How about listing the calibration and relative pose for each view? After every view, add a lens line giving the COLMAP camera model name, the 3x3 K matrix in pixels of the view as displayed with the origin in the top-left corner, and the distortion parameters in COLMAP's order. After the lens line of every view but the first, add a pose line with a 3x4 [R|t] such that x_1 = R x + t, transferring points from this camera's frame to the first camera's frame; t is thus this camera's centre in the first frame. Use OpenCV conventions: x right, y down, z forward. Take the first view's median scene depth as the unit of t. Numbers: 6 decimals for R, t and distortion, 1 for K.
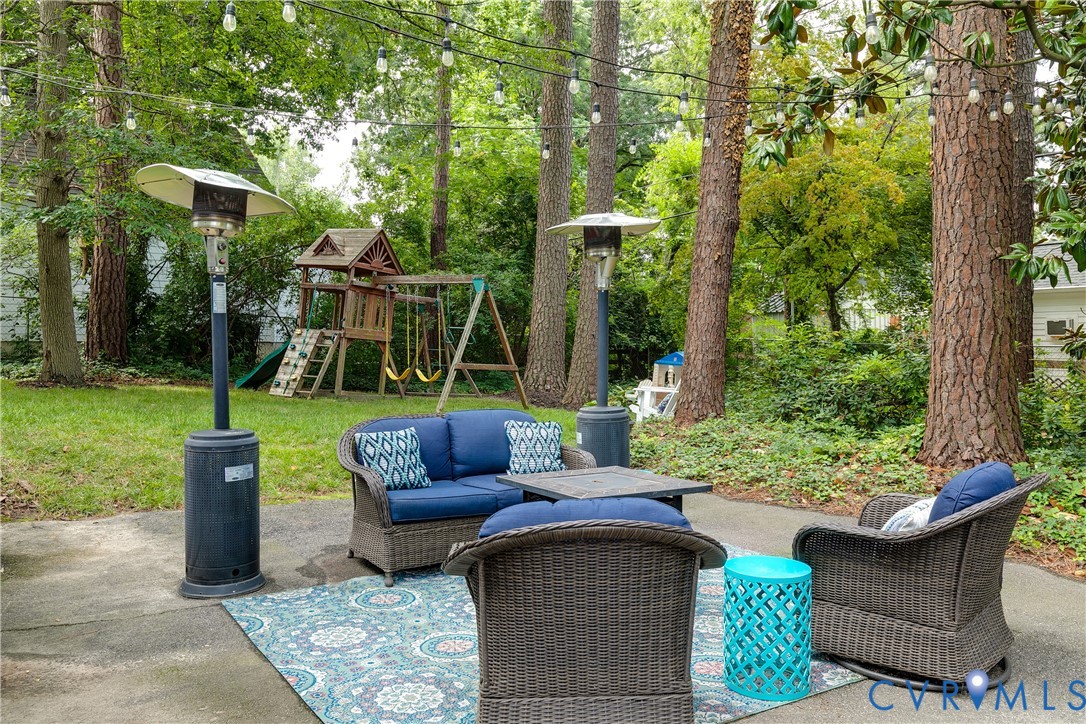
lens RADIAL K [[869.3, 0, 540.2], [0, 869.3, 358.7], [0, 0, 1]] dist [-0.016175, -0.003347]
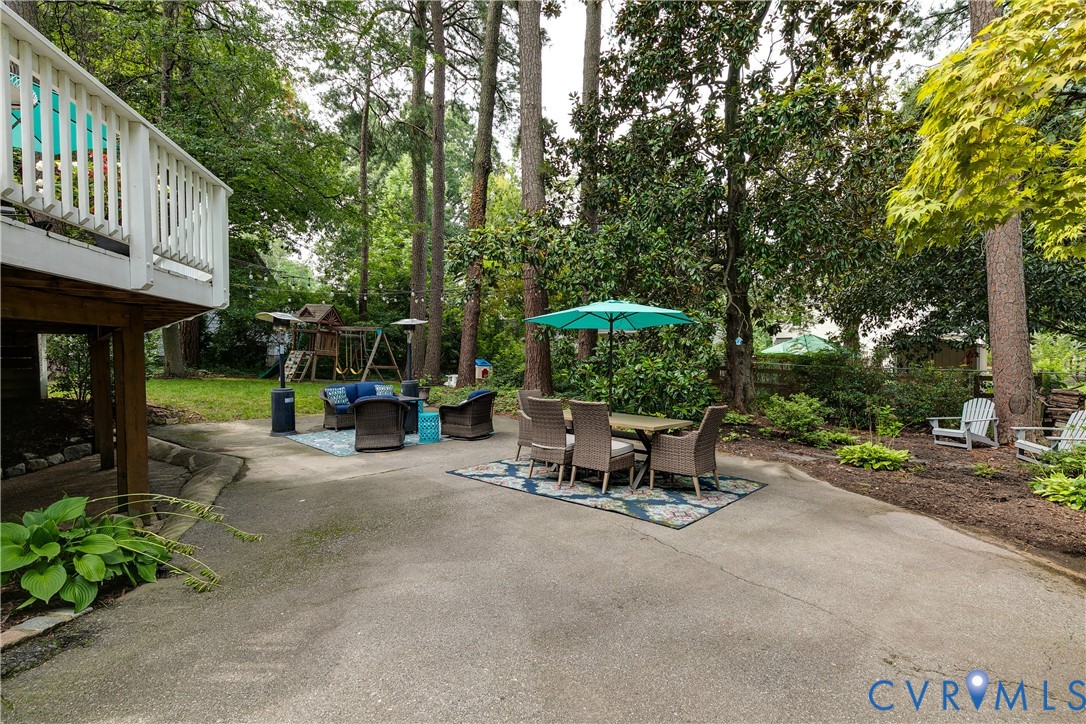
lens RADIAL K [[501.0, 0, 546.0], [0, 501.0, 360.0], [0, 0, 1]] dist [0.008695, -0.000471]
pose [[0.976157, -0.009906, 0.216842, 0.067450], [0.009854, 0.999951, 0.001322, -0.006263], [-0.216844, 0.000846, 0.976206, -0.362364]]
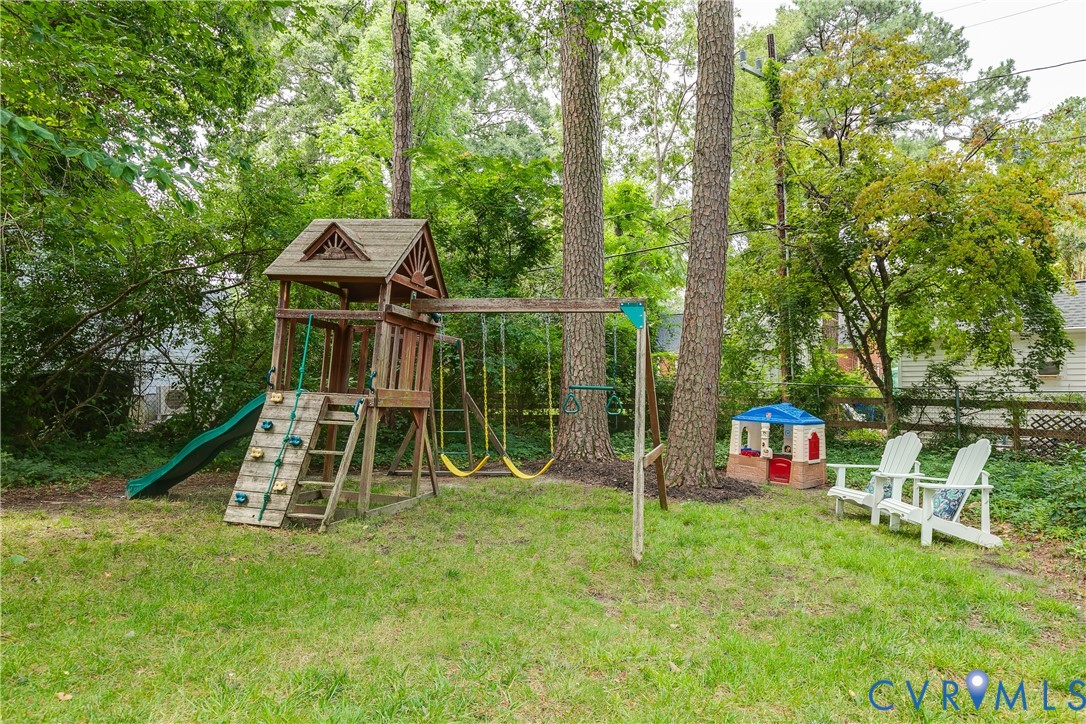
lens RADIAL K [[651.9, 0, 545.6], [0, 651.9, 363.4], [0, 0, 1]] dist [-0.001351, -0.000958]
pose [[0.947283, -0.011227, 0.320203, -0.252909], [0.021390, 0.999372, -0.028239, -0.037815], [-0.319685, 0.033599, 0.946928, 0.564404]]
